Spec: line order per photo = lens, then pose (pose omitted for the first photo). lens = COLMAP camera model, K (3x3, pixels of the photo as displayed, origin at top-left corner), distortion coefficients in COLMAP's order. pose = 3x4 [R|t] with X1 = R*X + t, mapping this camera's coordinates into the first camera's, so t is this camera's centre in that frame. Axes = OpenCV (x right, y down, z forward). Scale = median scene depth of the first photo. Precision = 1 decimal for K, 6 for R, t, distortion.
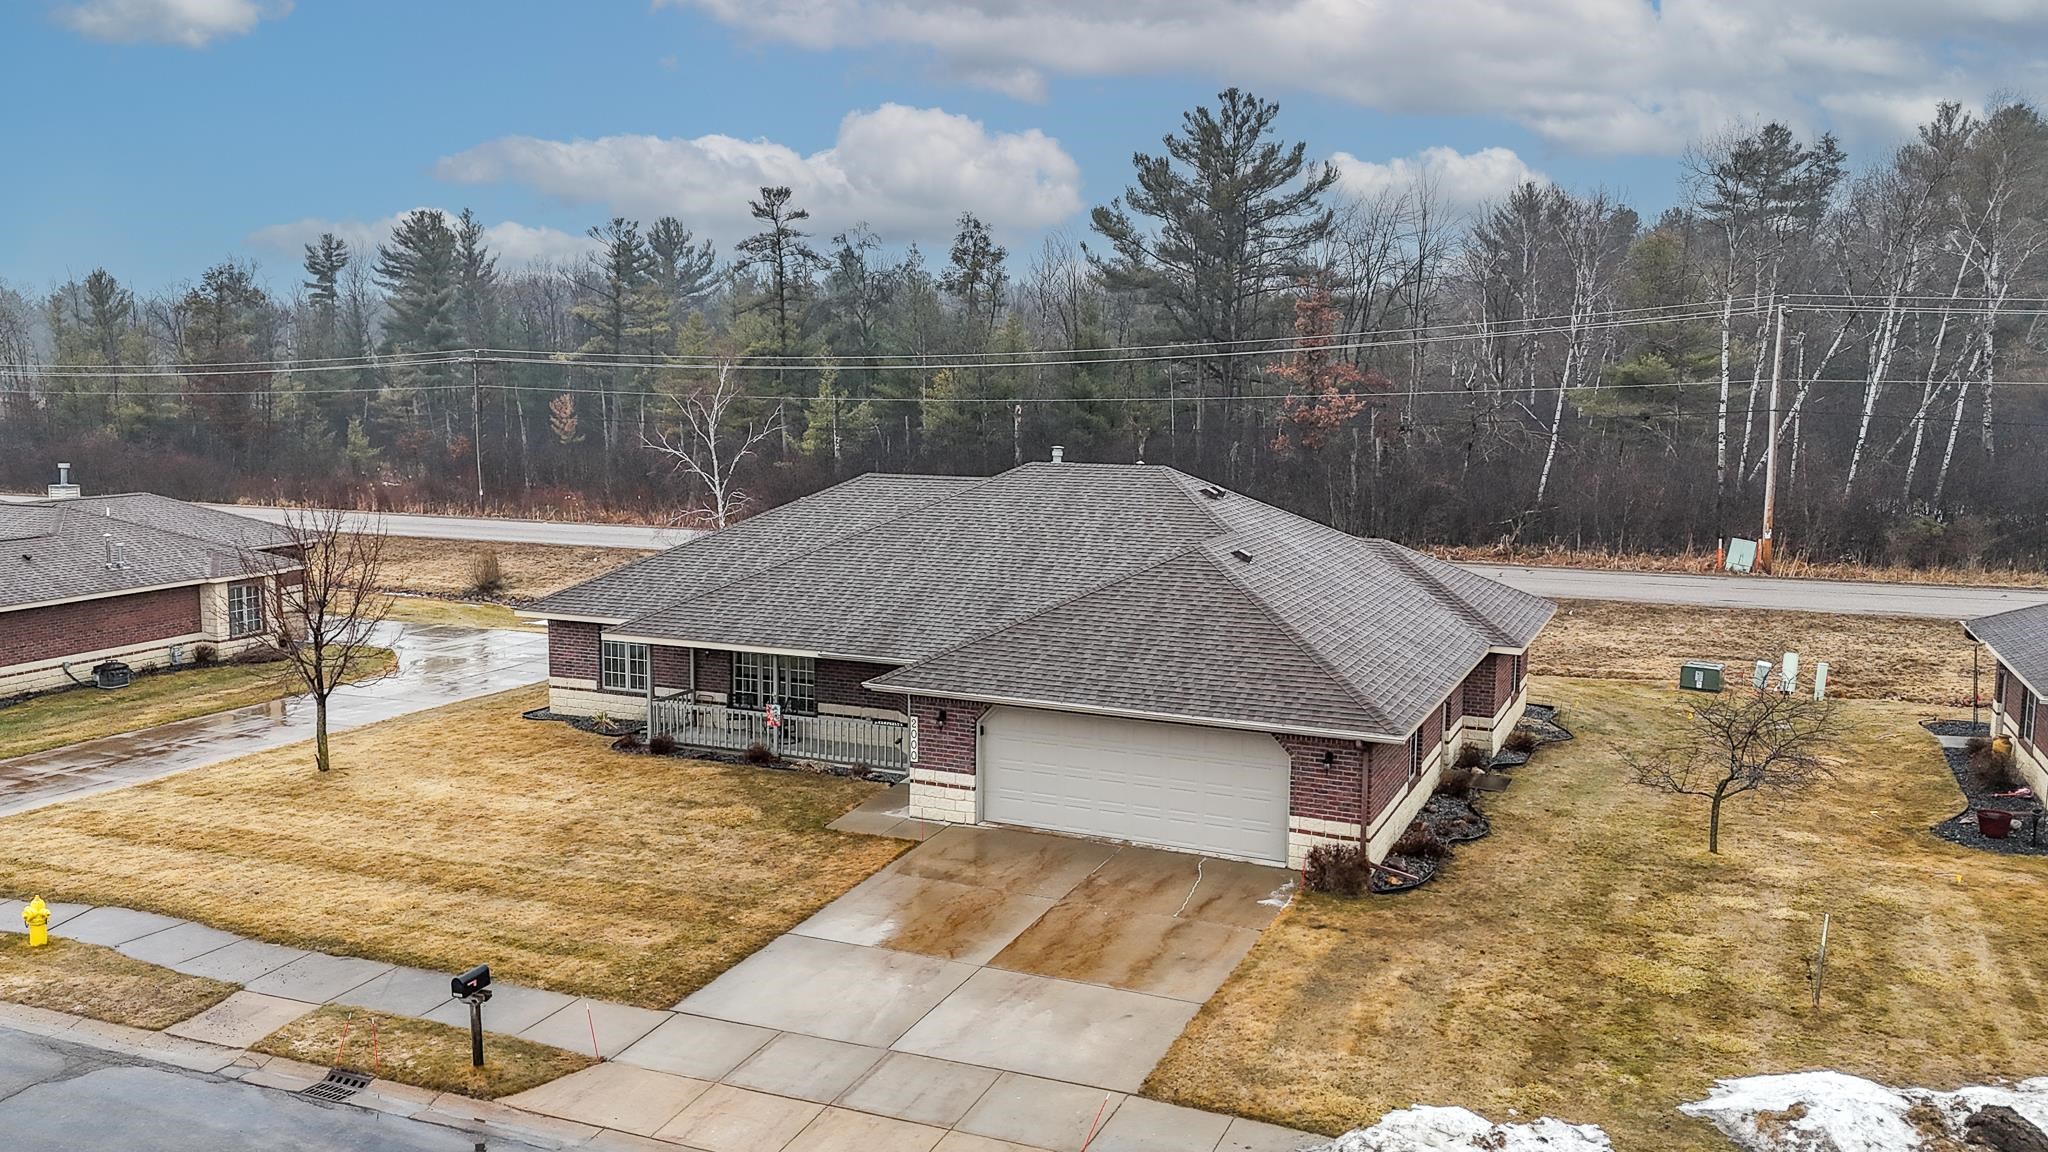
lens RADIAL K [[1647.9, 0, 926.4], [0, 1647.9, 575.2], [0, 0, 1]] dist [0.094317, -0.104546]
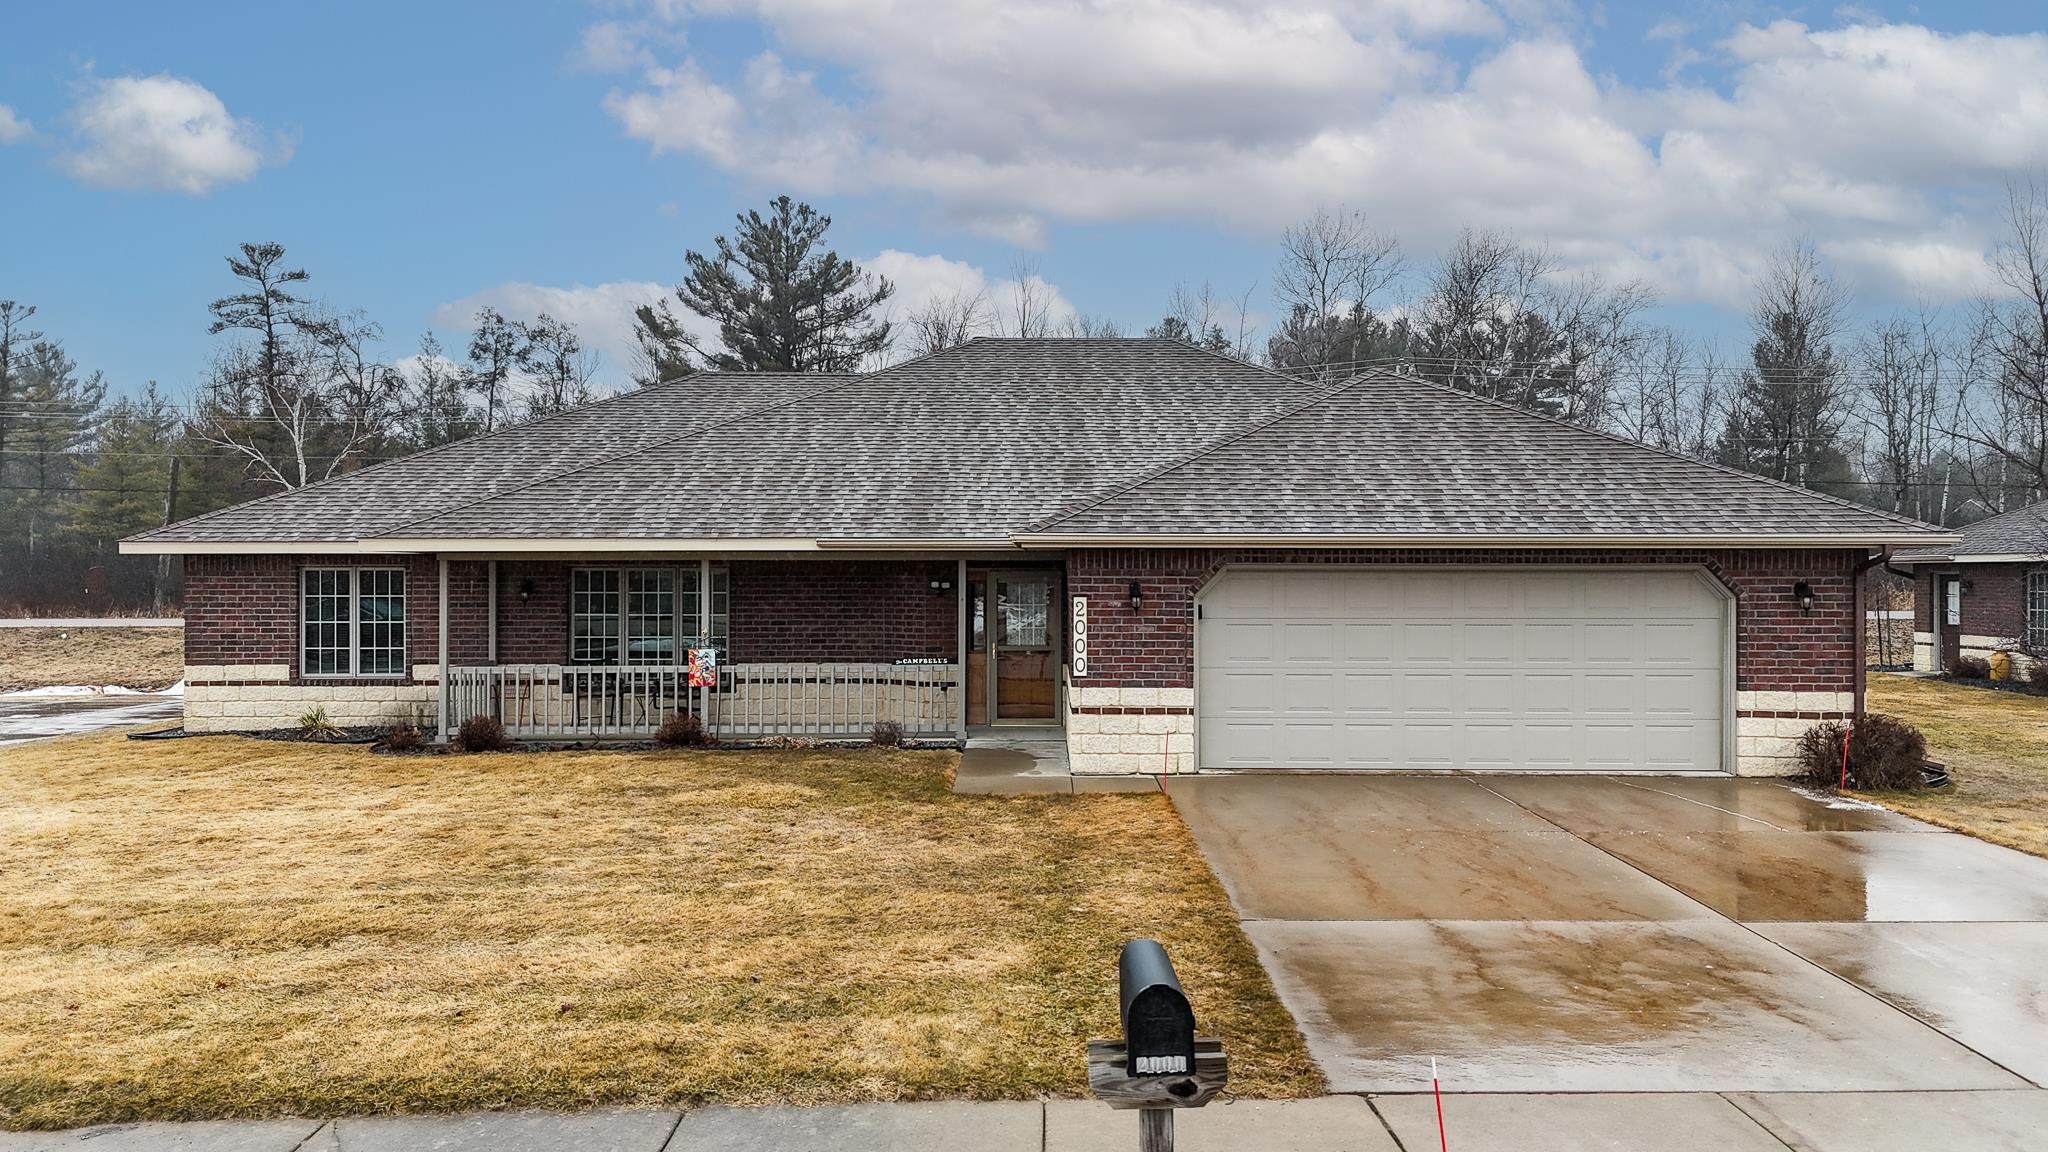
lens RADIAL K [[1497.2, 0, 1031.8], [0, 1497.2, 570.8], [0, 0, 1]] dist [0.089200, -0.089905]
pose [[0.900552, -0.001000, 0.434748, -0.248666], [0.056044, 0.991921, -0.113809, 0.133683], [-0.431122, 0.126856, 0.893332, 0.524614]]
